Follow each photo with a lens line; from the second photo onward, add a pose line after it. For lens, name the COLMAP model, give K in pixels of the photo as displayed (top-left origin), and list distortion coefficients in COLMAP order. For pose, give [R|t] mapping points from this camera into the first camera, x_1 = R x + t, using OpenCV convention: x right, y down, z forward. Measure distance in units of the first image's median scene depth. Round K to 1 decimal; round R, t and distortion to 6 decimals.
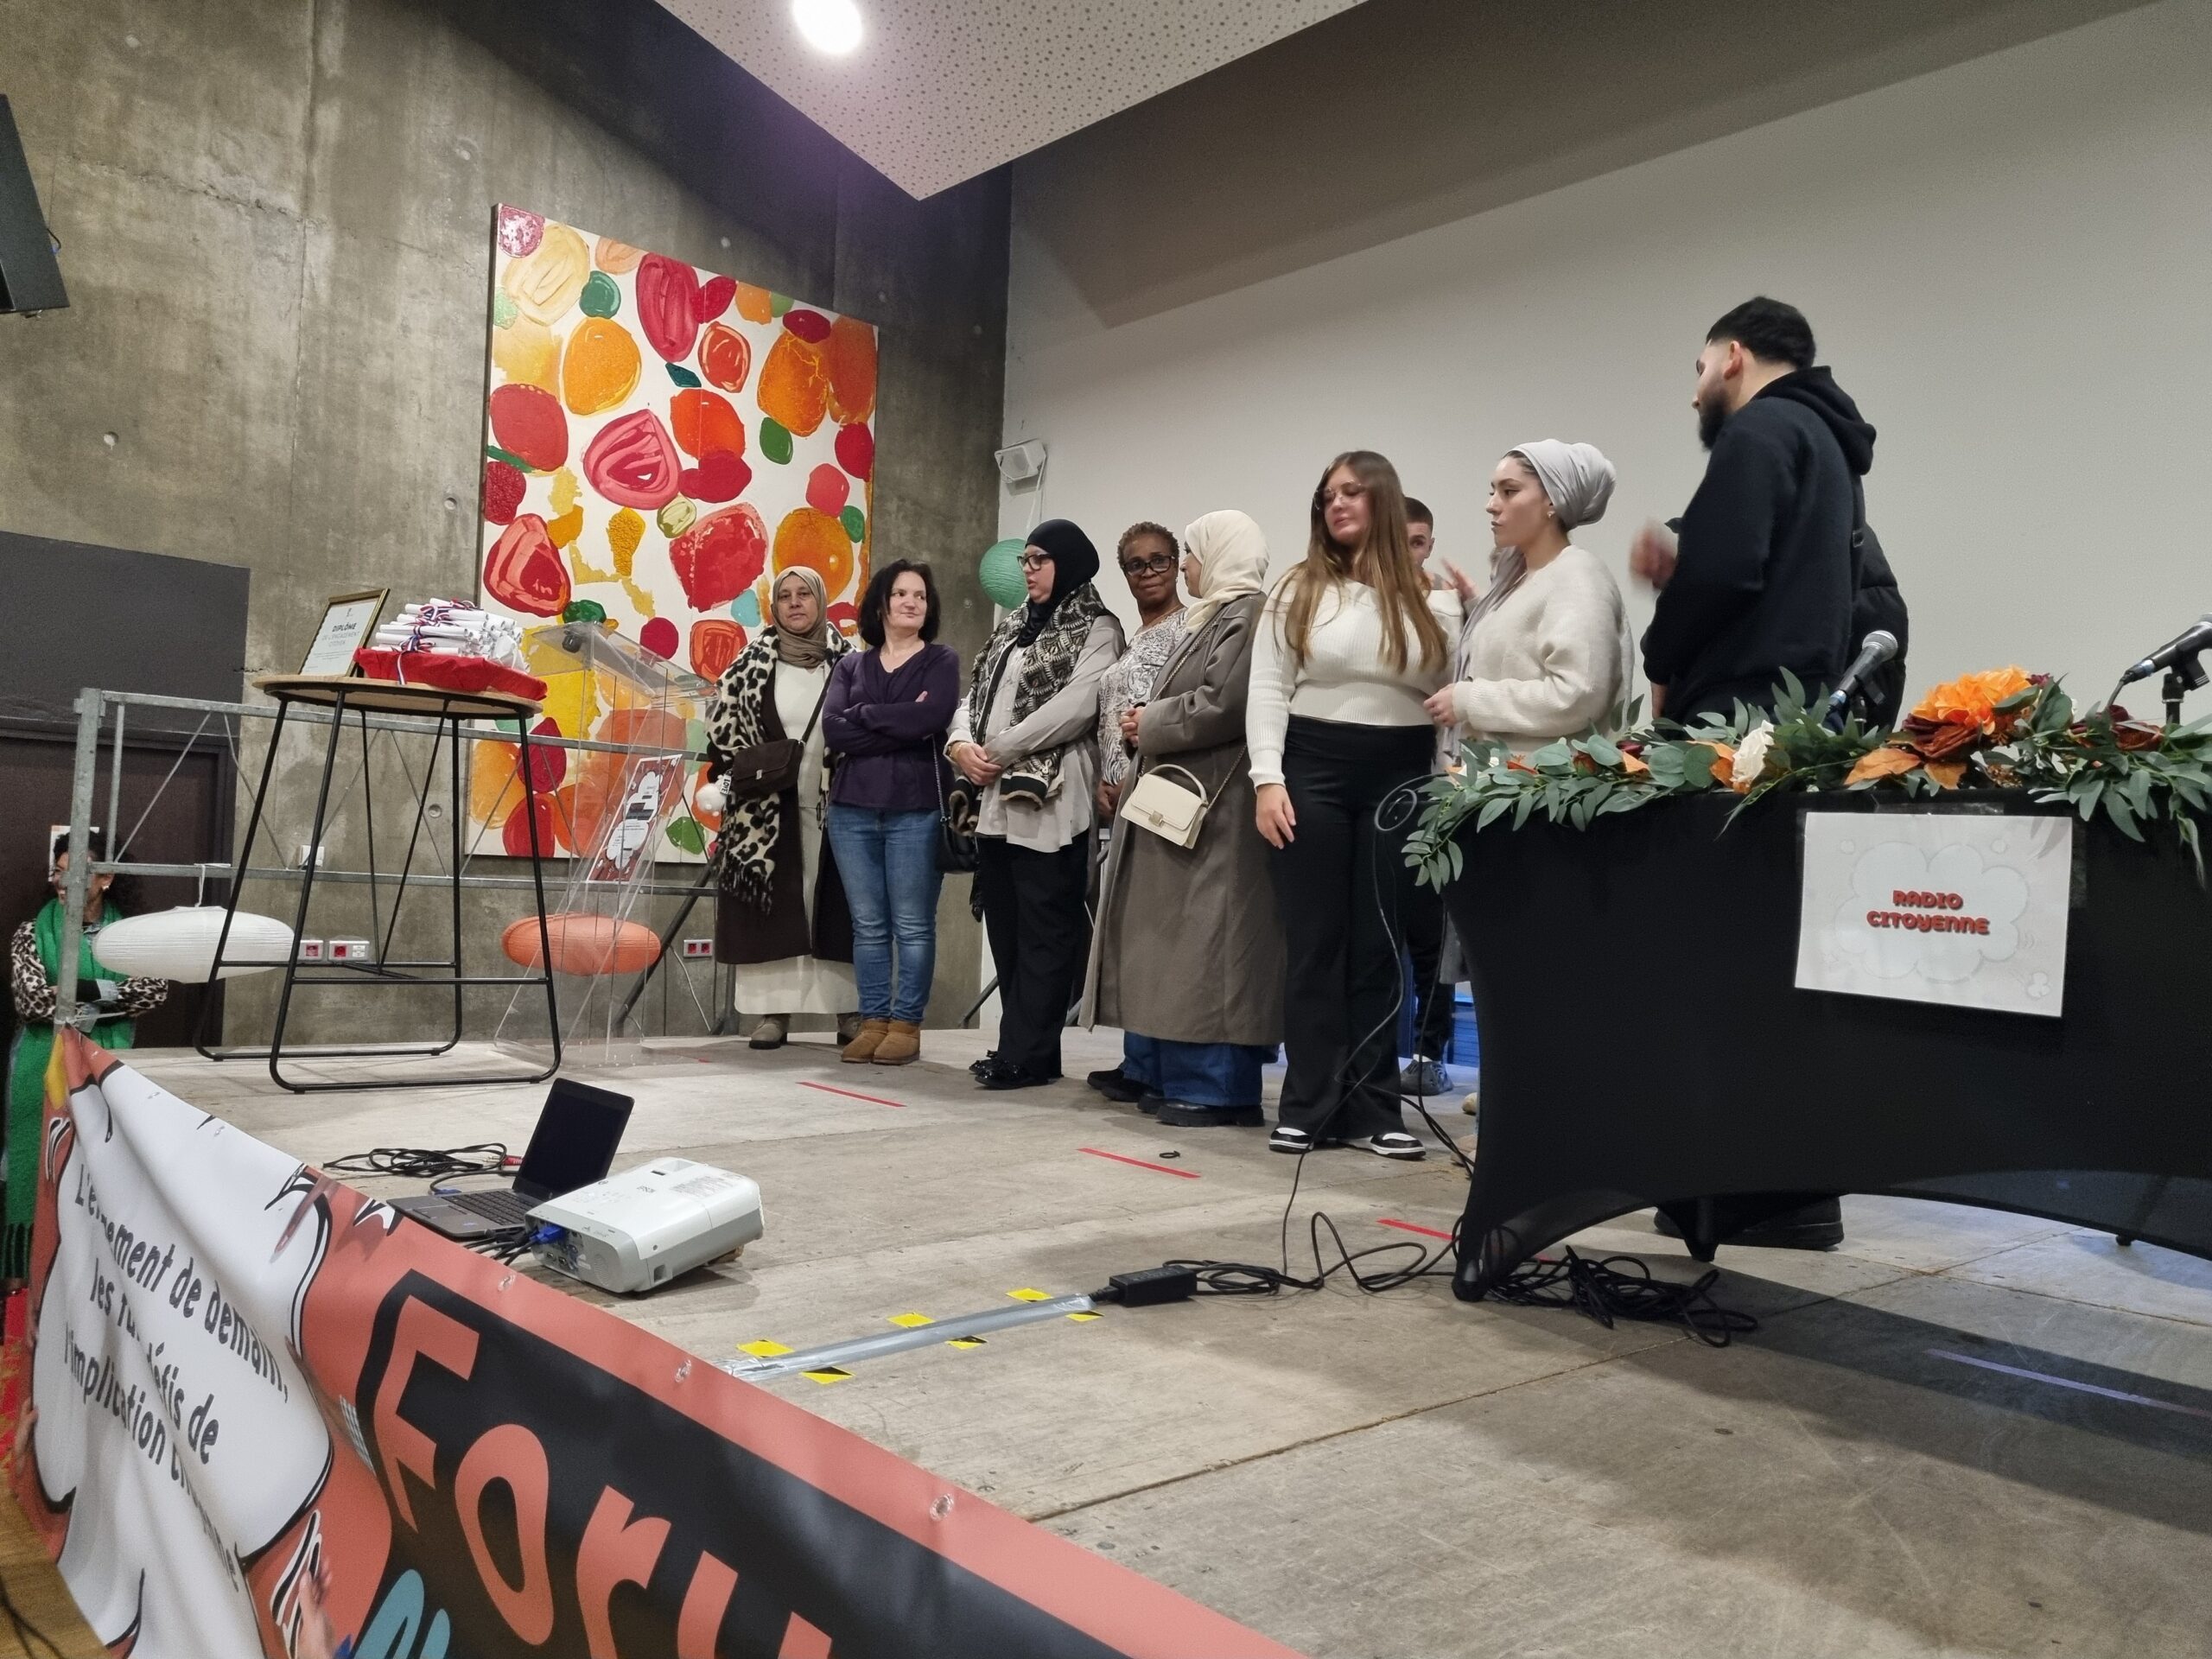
lens RADIAL K [[1709.3, 0, 1106.0], [0, 1709.3, 829.5], [0, 0, 1]] dist [0.073132, -0.063901]
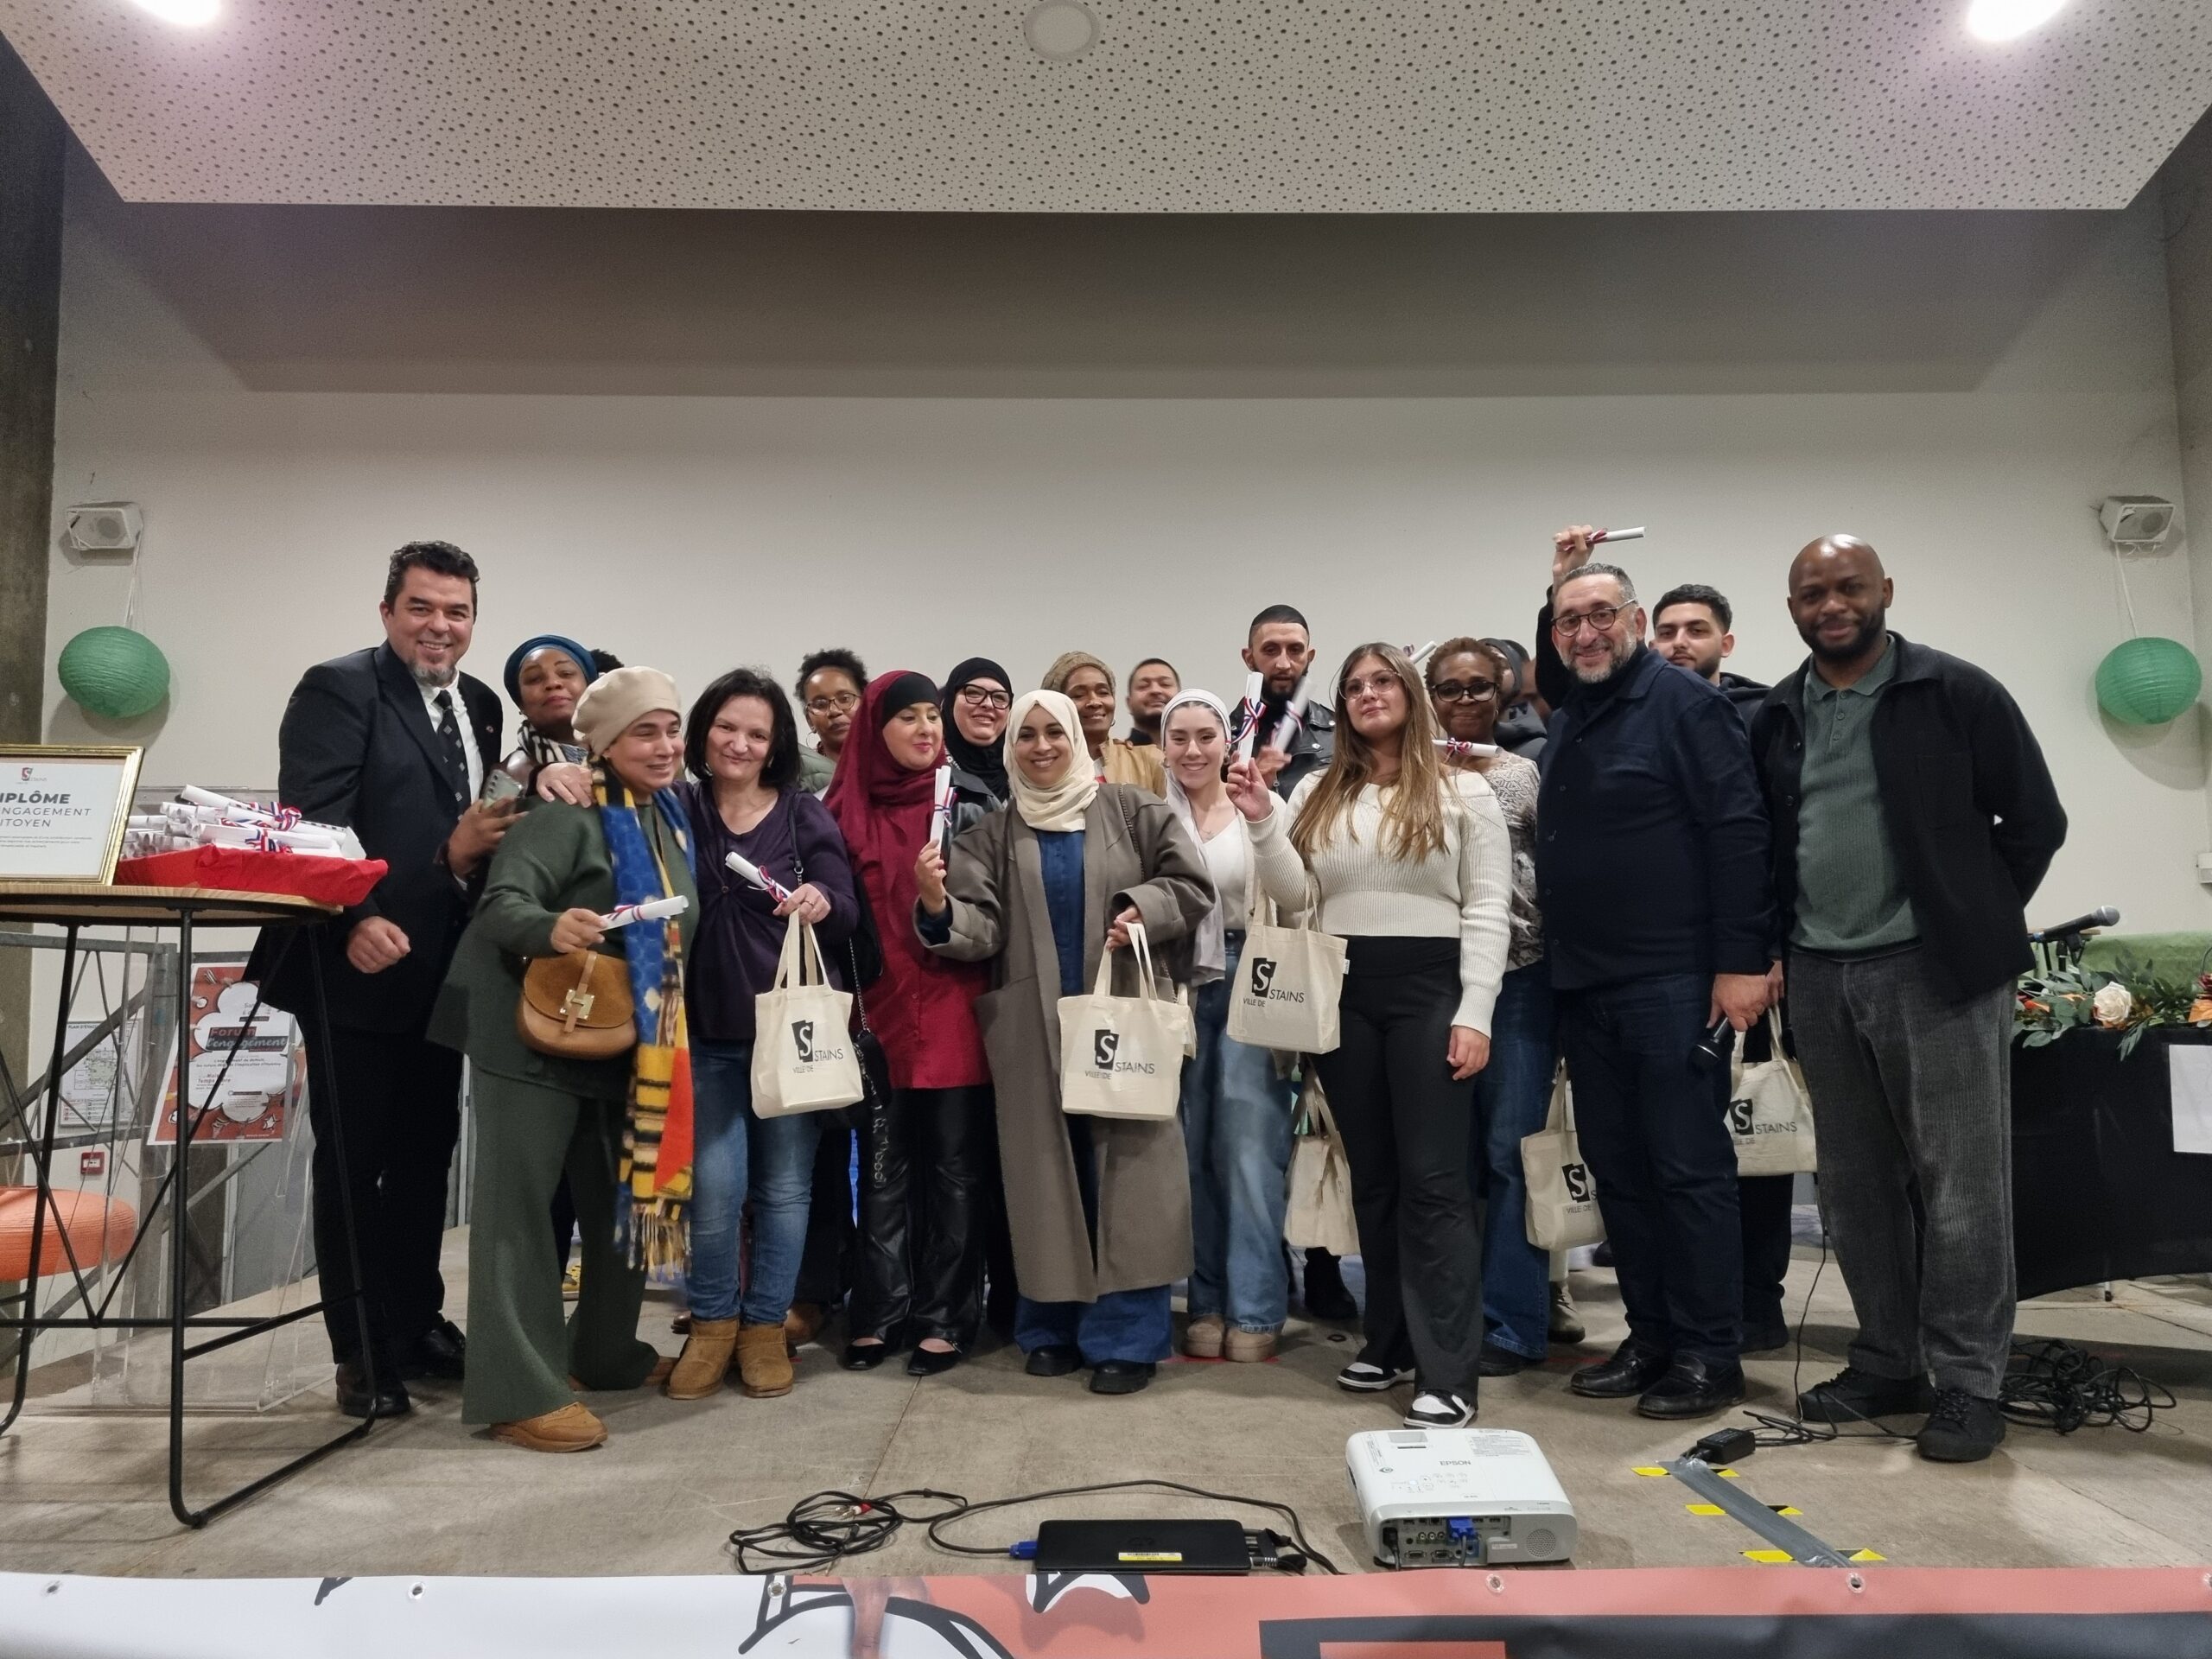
lens RADIAL K [[1709.3, 0, 1106.0], [0, 1709.3, 829.5], [0, 0, 1]] dist [0.073132, -0.063901]
pose [[0.649574, 0.020480, 0.760023, -0.960074], [0.015289, 0.999083, -0.039989, -0.102223], [-0.760145, 0.037596, 0.648665, 0.389177]]
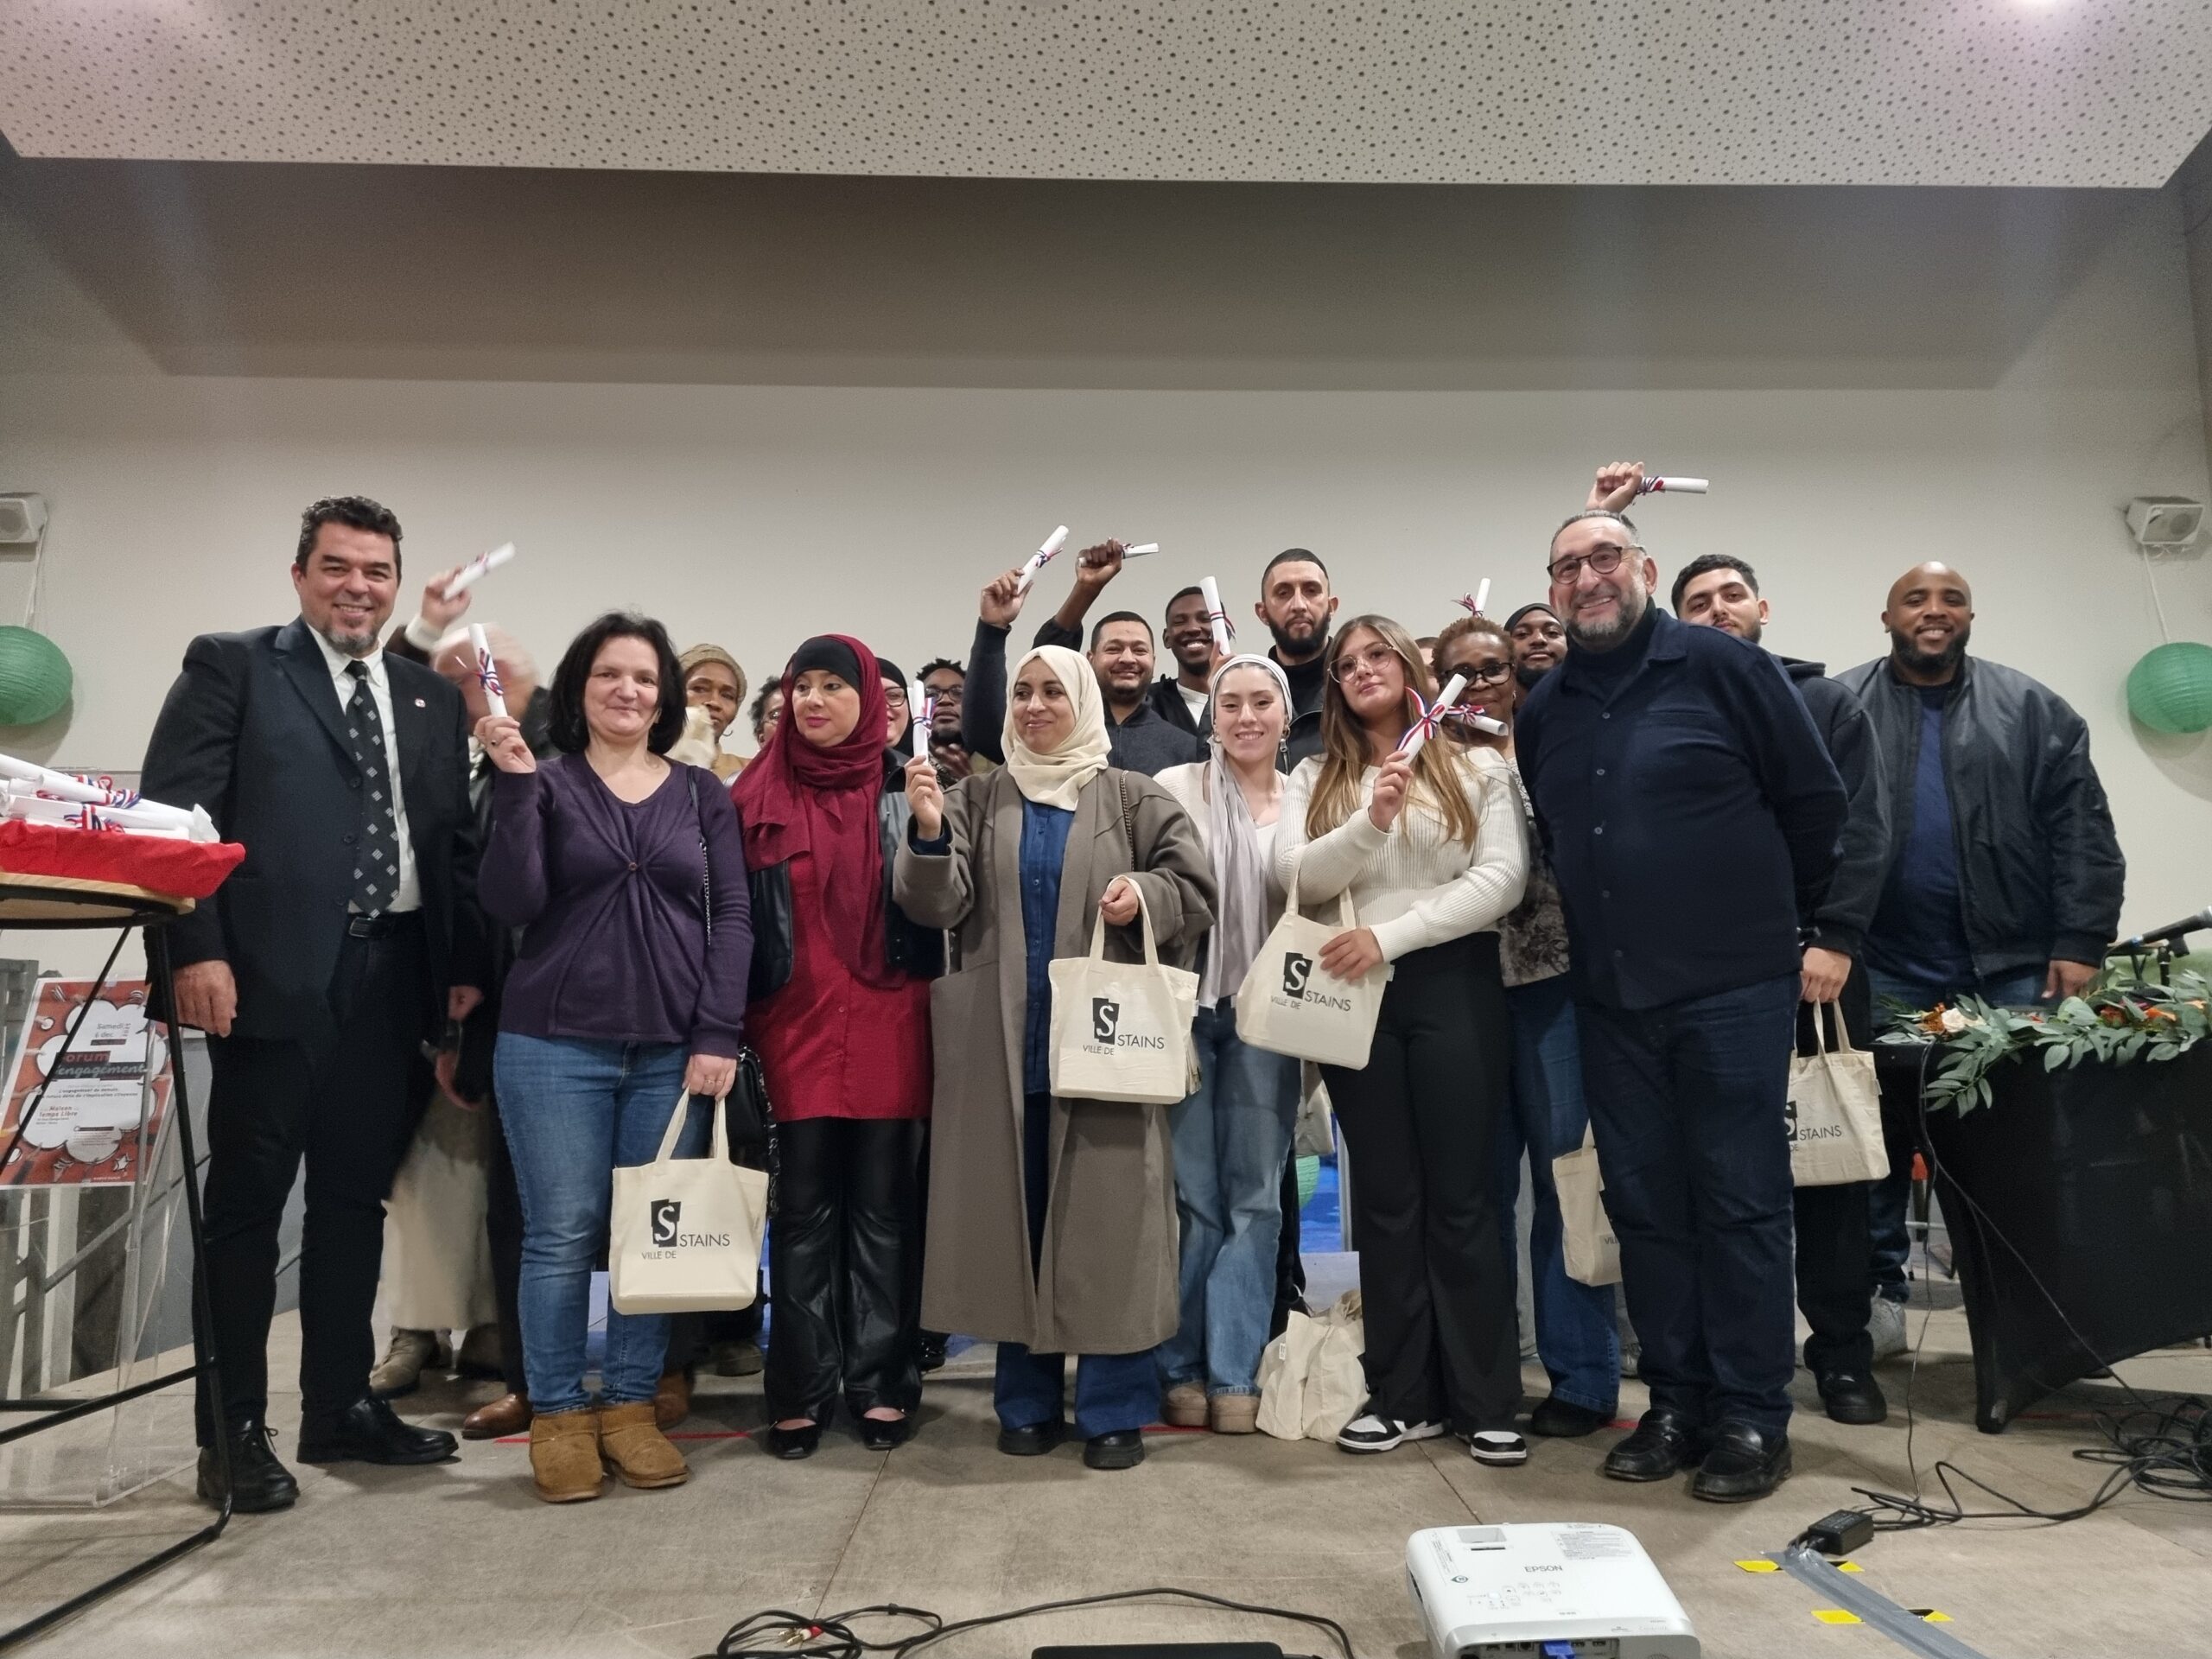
lens RADIAL K [[1699.0, 0, 1130.2], [0, 1699.0, 822.8], [0, 0, 1]] dist [0.065453, -0.056840]
pose [[0.627745, 0.041518, 0.777311, -0.857699], [0.018918, 0.997468, -0.068555, -0.078261], [-0.778189, 0.057740, 0.625370, 0.491970]]
